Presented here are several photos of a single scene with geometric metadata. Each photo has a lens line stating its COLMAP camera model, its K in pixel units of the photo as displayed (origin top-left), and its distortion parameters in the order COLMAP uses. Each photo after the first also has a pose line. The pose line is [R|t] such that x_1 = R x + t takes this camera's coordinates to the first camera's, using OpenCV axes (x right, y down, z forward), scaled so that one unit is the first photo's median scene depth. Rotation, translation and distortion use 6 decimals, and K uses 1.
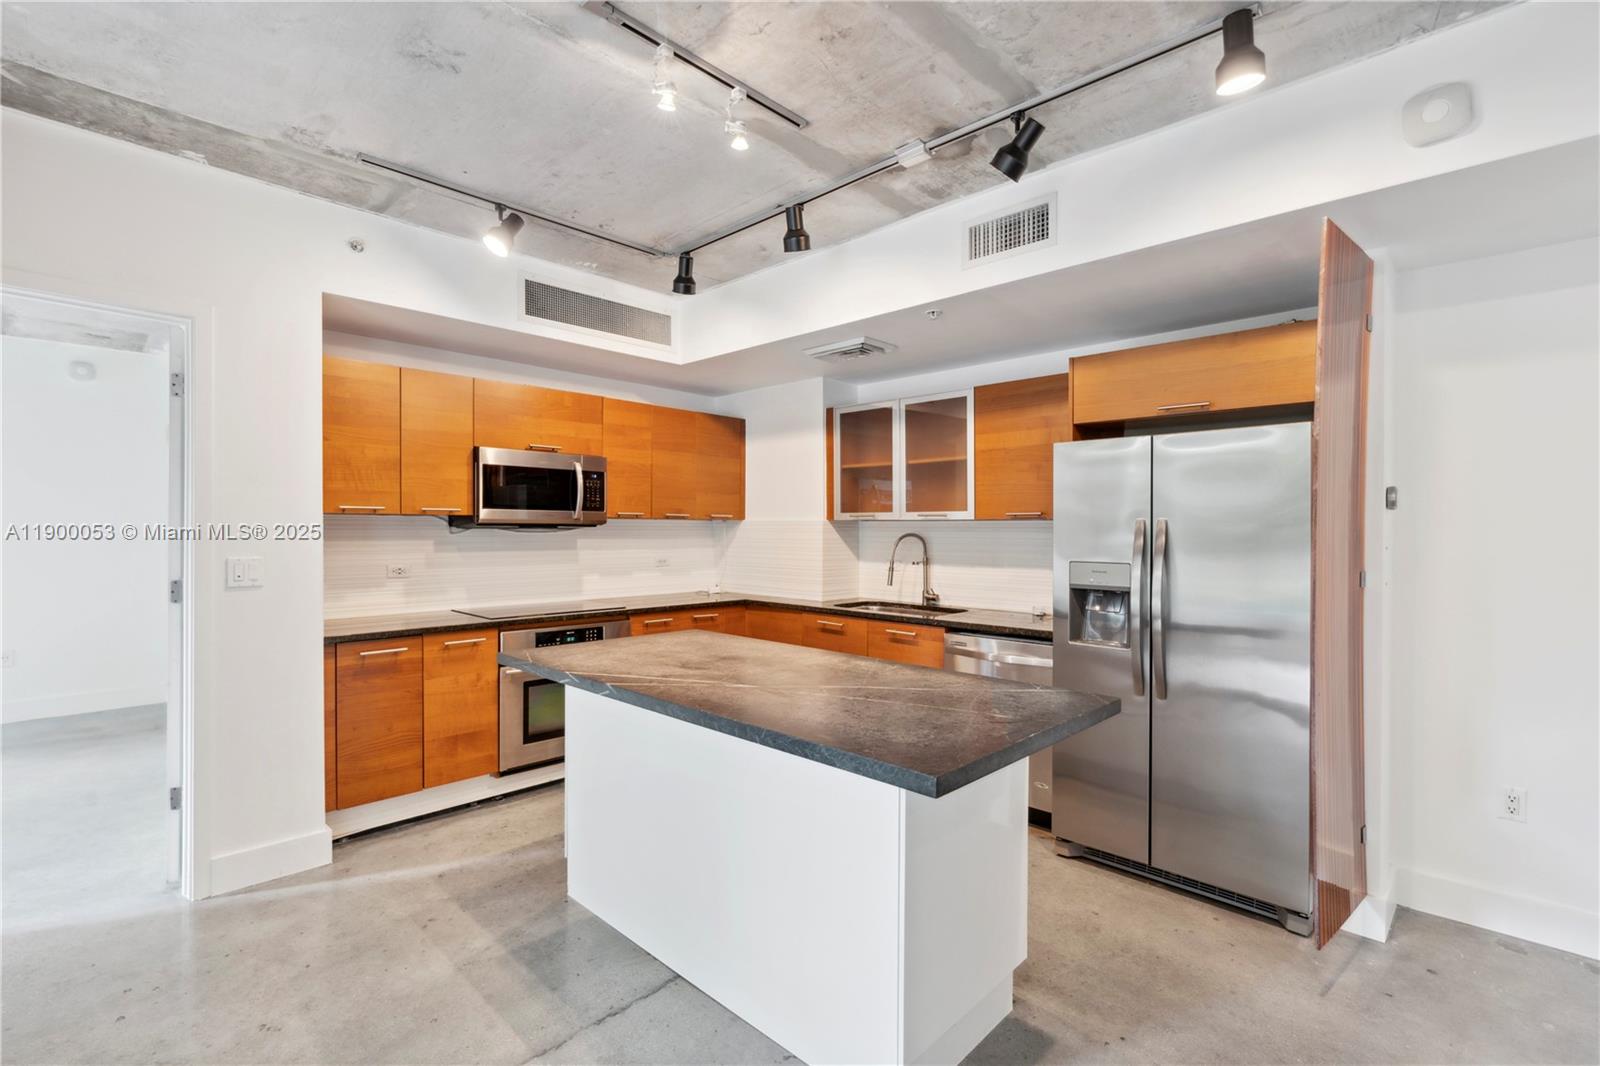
lens RADIAL K [[731.0, 0, 789.8], [0, 731.0, 530.0], [0, 0, 1]] dist [-0.014494, 0.005502]
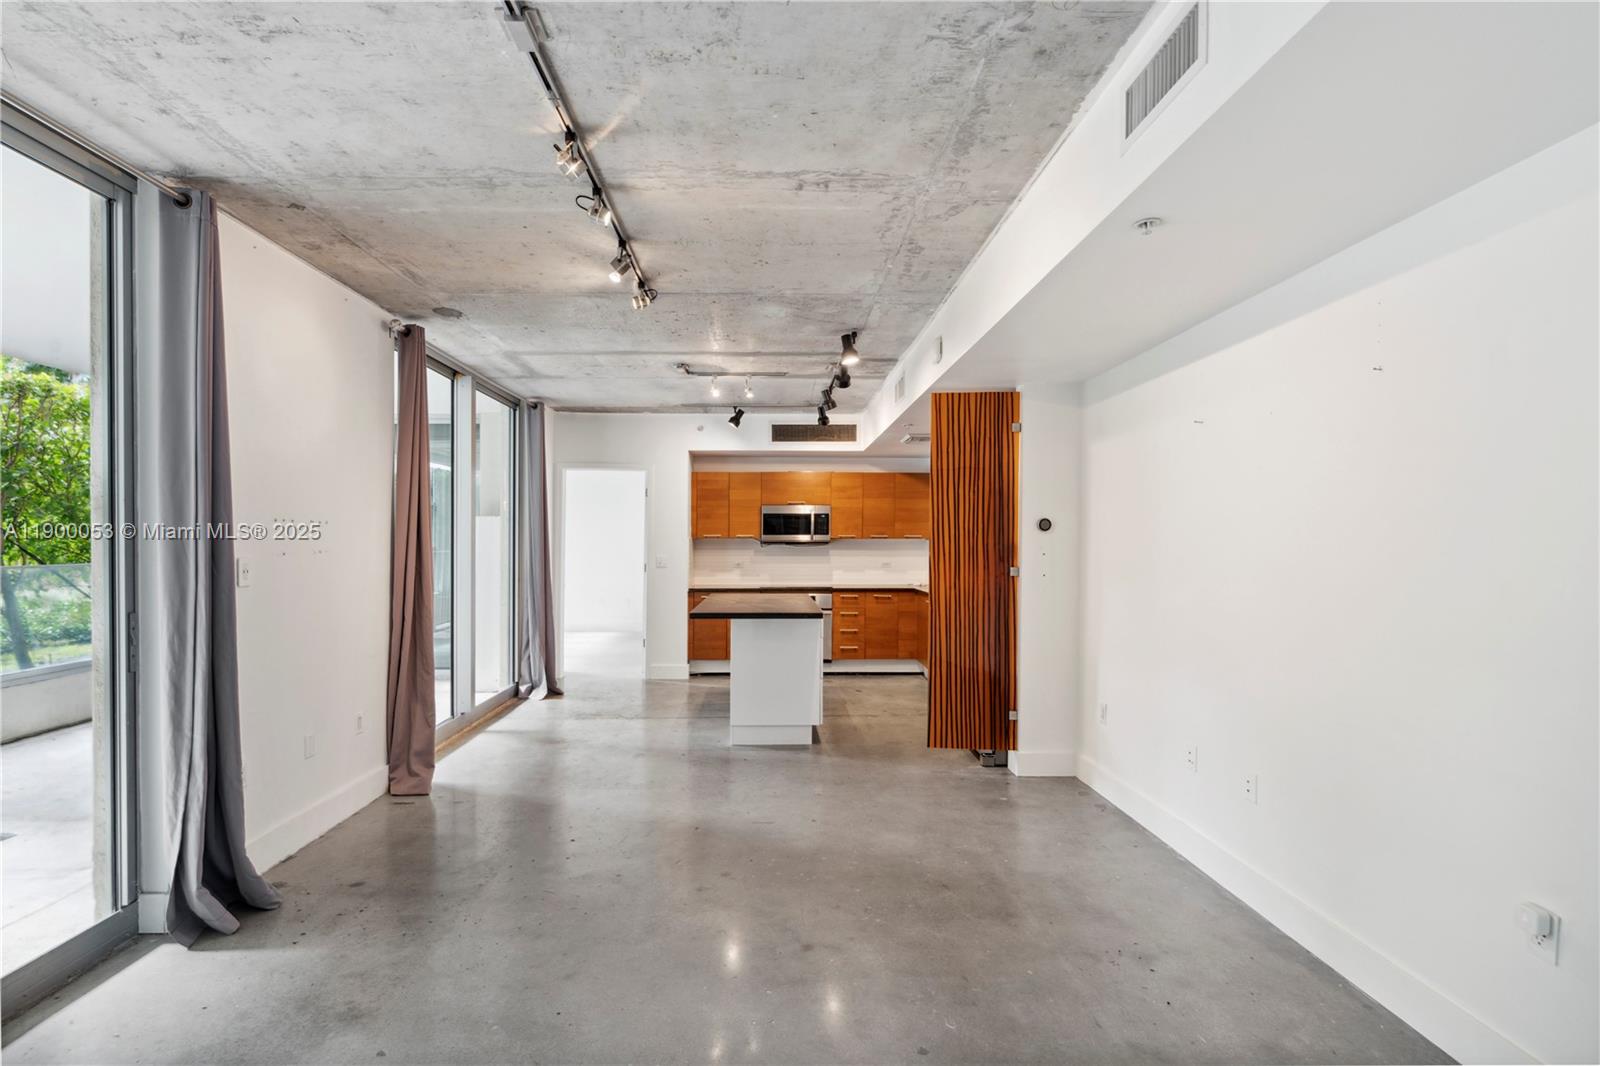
lens RADIAL K [[731.0, 0, 772.9], [0, 731.0, 541.9], [0, 0, 1]] dist [-0.014494, 0.005502]
pose [[0.698474, -0.008626, -0.715584, 1.100188], [0.001167, 0.999940, -0.010915, 0.013285], [0.715635, 0.006789, 0.698442, -0.437797]]
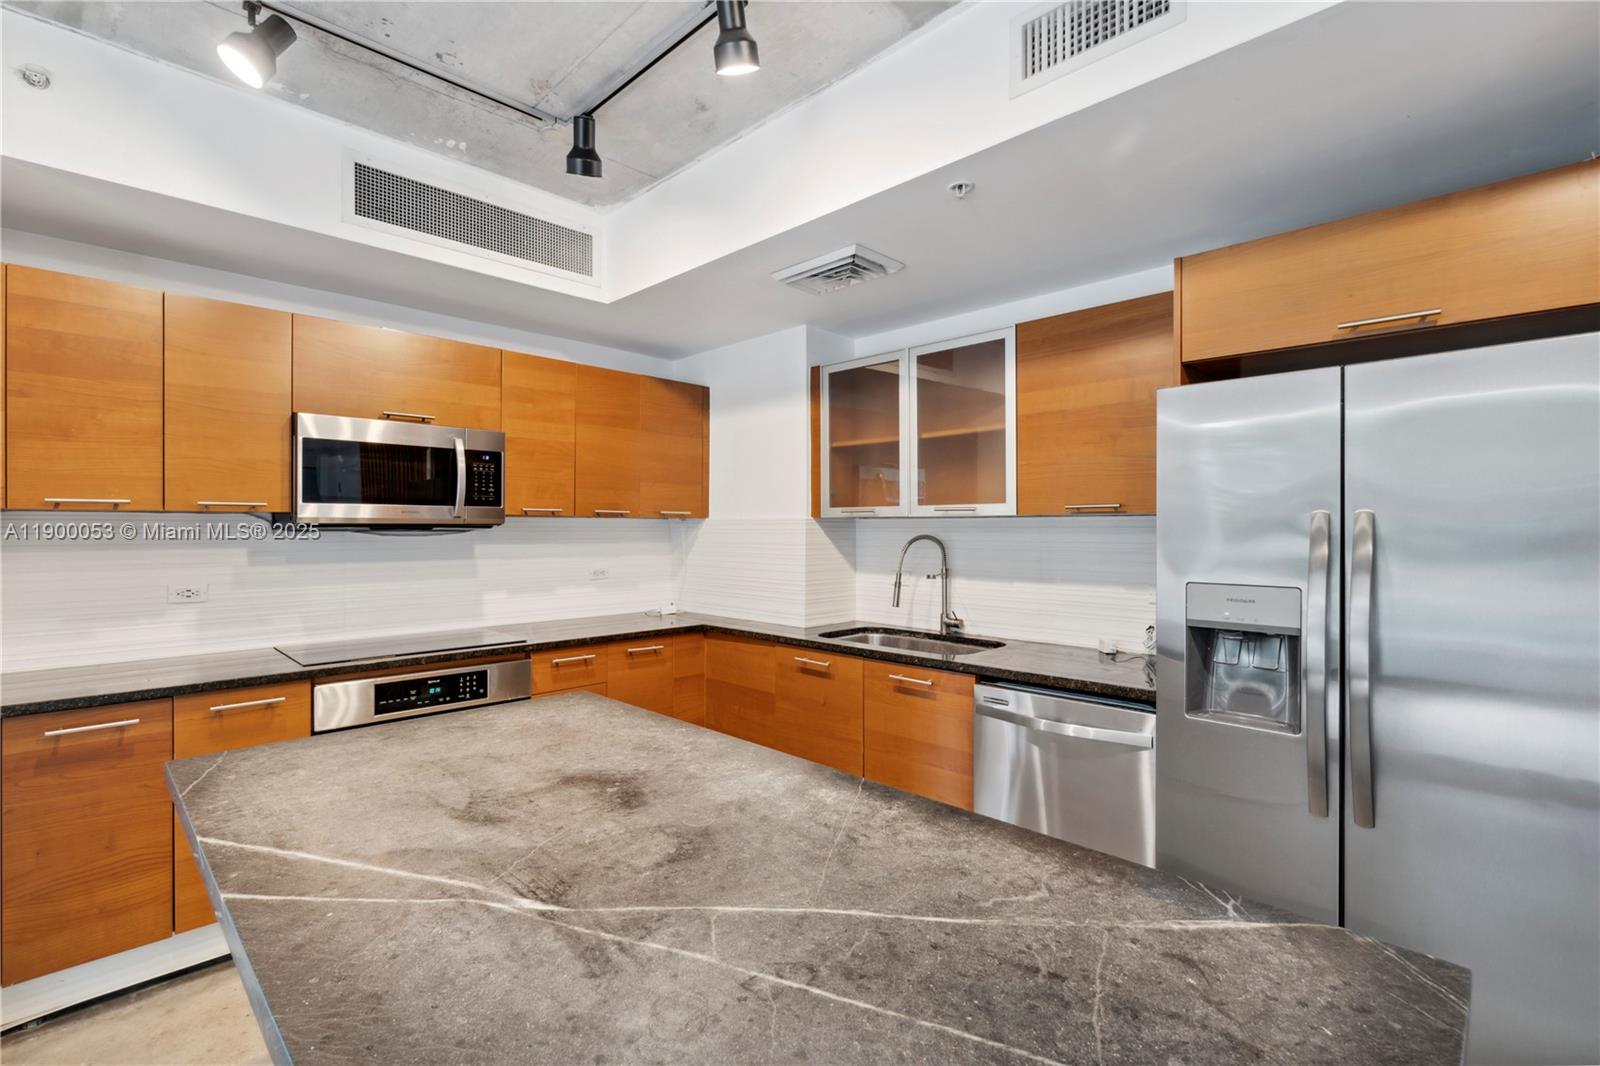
lens RADIAL K [[731.0, 0, 808.2], [0, 731.0, 542.1], [0, 0, 1]] dist [-0.014494, 0.005502]
pose [[0.999953, -0.004287, 0.008747, 0.049924], [0.004134, 0.999839, 0.017443, -0.001988], [-0.008820, -0.017406, 0.999810, 0.314026]]
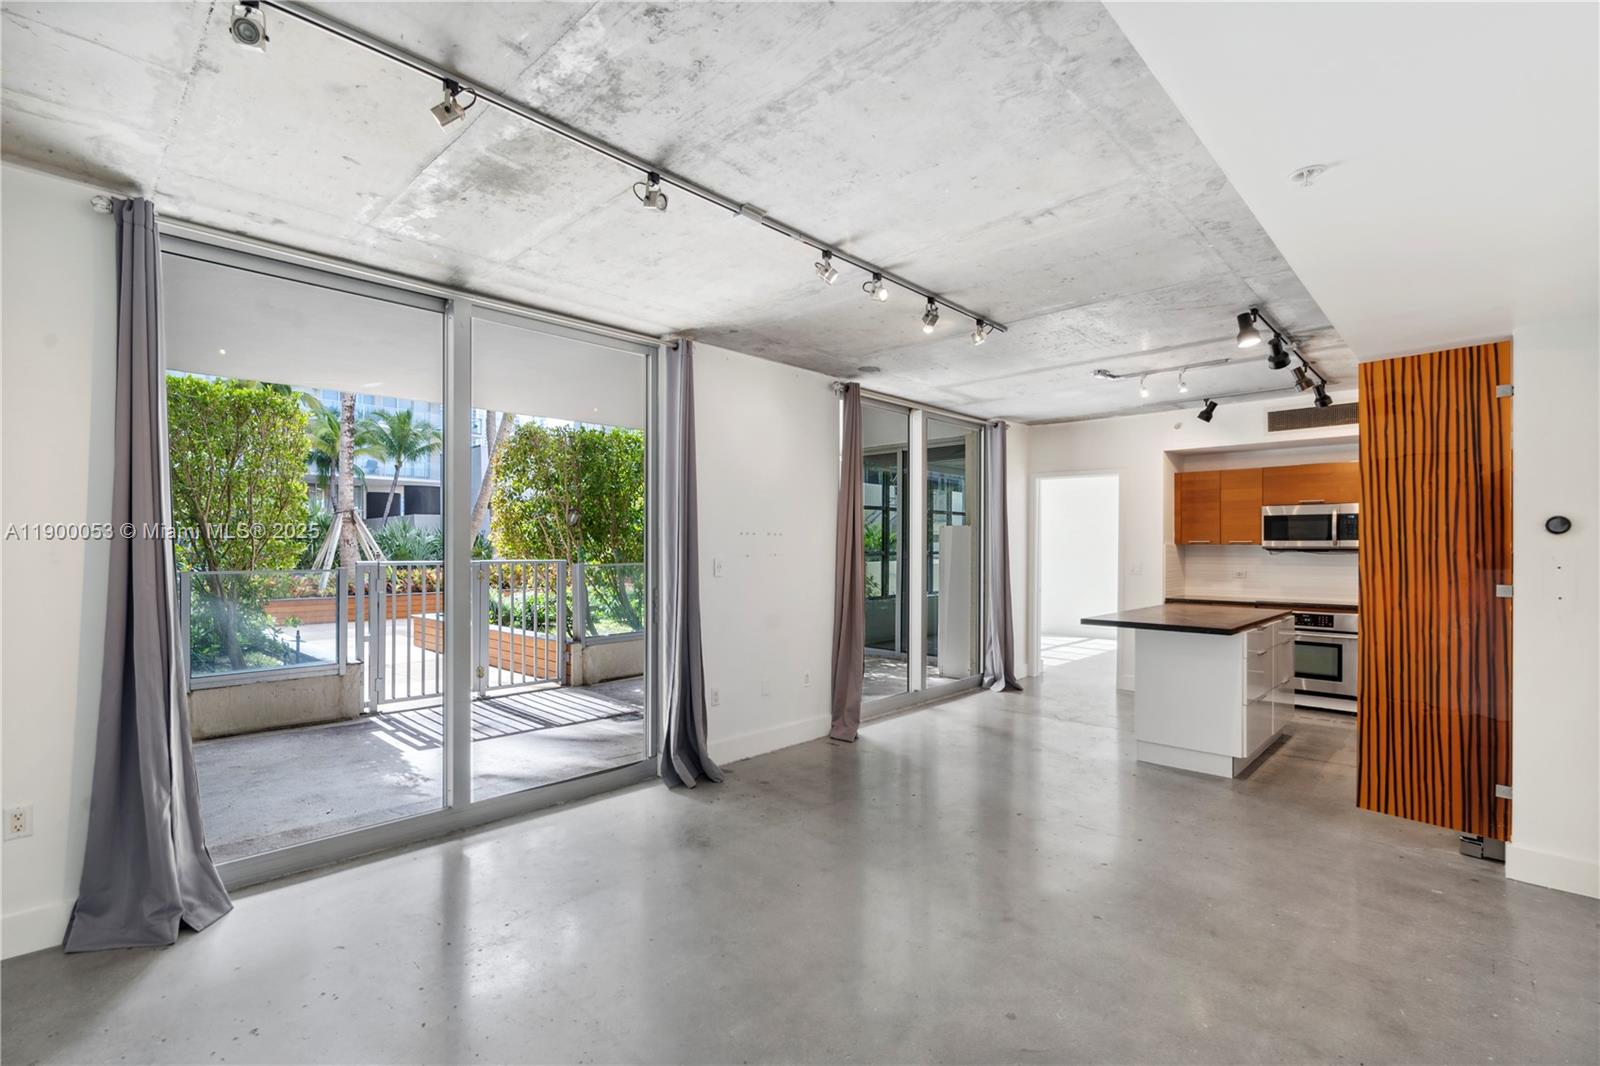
lens RADIAL K [[731.0, 0, 777.3], [0, 731.0, 533.8], [0, 0, 1]] dist [-0.014494, 0.005502]
pose [[-0.021620, -0.026731, -0.999409, 1.398853], [-0.008621, 0.999610, -0.026550, 0.011851], [0.999729, 0.008042, -0.021842, -0.153077]]
